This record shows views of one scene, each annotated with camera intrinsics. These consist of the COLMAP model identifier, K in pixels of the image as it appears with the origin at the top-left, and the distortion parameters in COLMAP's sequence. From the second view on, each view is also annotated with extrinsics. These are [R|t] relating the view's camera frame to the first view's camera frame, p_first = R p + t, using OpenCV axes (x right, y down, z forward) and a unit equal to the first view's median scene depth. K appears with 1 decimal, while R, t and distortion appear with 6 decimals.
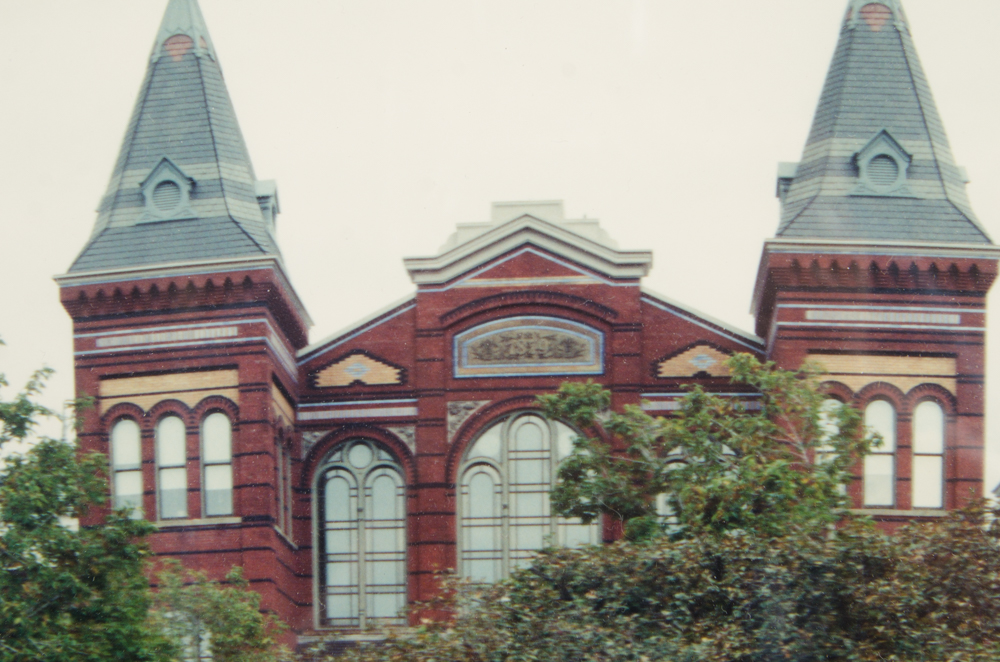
lens RADIAL K [[1423.6, 0, 499.6], [0, 1423.6, 336.3], [0, 0, 1]] dist [0.014523, 0.000000]
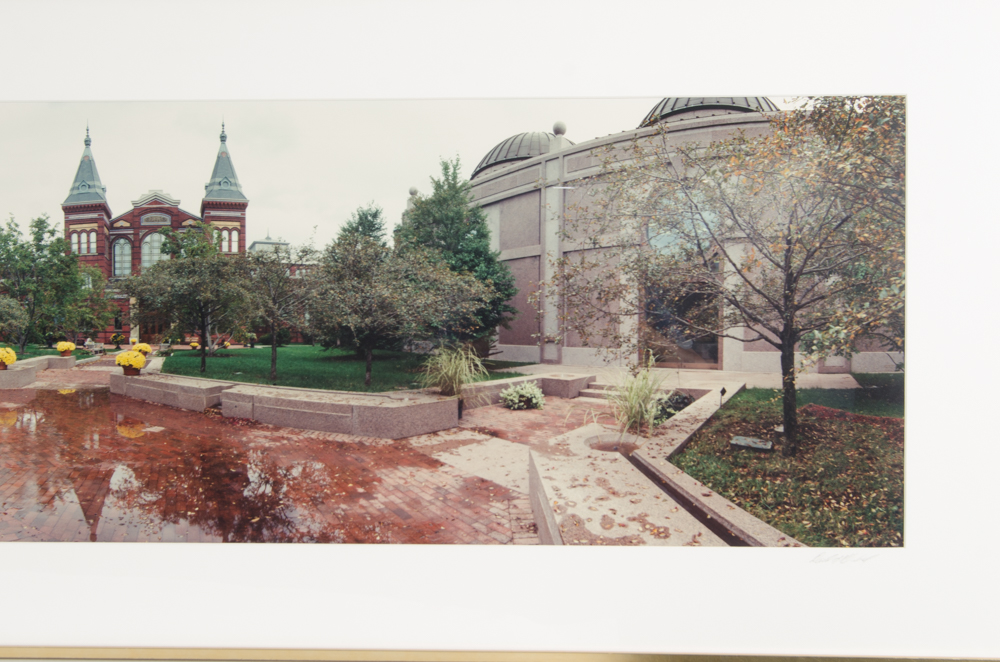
lens RADIAL K [[1423.6, 0, 499.5], [0, 1423.6, 326.6], [0, 0, 1]] dist [0.014523, 0.000000]
pose [[0.999911, 0.012508, 0.004594, 1.196535], [-0.012389, 0.999605, -0.025242, 0.491465], [-0.004908, 0.025182, 0.999671, -3.954900]]
